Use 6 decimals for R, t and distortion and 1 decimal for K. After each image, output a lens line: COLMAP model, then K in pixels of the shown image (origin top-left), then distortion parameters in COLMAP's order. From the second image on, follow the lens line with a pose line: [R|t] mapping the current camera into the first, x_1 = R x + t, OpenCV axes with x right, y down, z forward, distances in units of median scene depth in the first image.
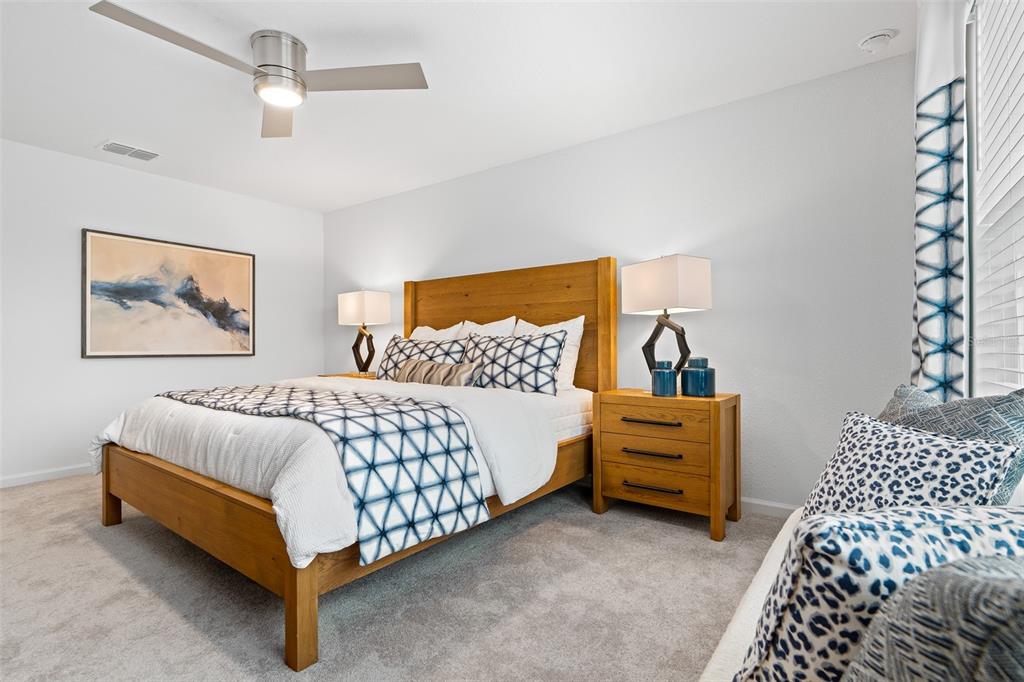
lens RADIAL K [[482.1, 0, 518.7], [0, 482.1, 344.1], [0, 0, 1]] dist [-0.002261, -0.000004]
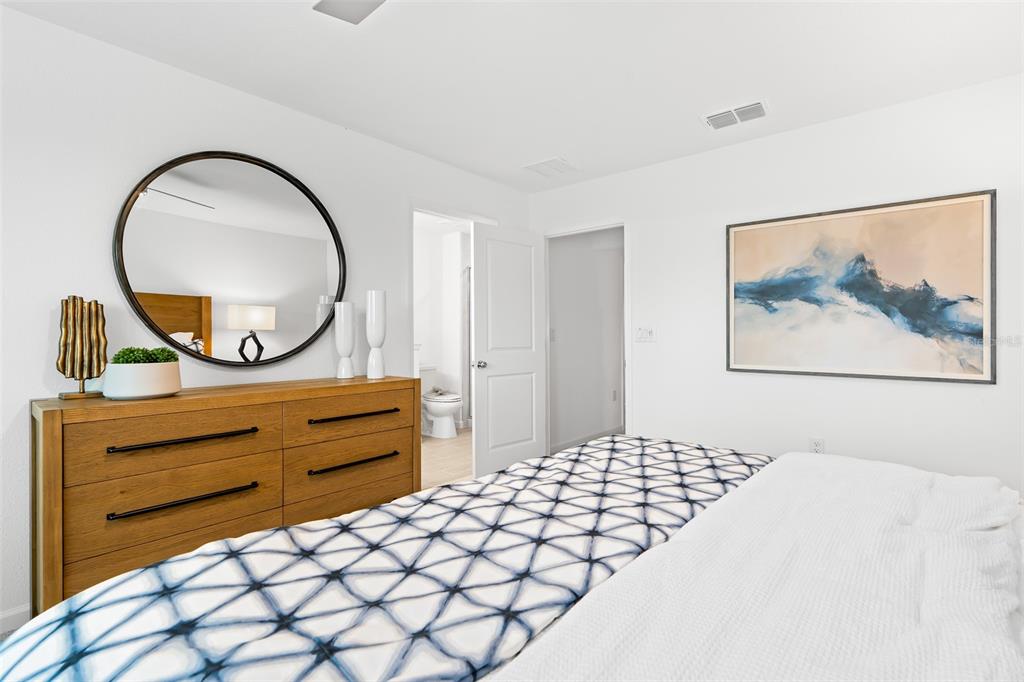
lens RADIAL K [[482.1, 0, 512.7], [0, 482.1, 338.8], [0, 0, 1]] dist [-0.002261, -0.000004]
pose [[-0.090887, 0.002053, -0.995859, 0.017130], [-0.004918, 0.999985, 0.002510, -0.026089], [0.995849, 0.005126, -0.090875, 0.586841]]
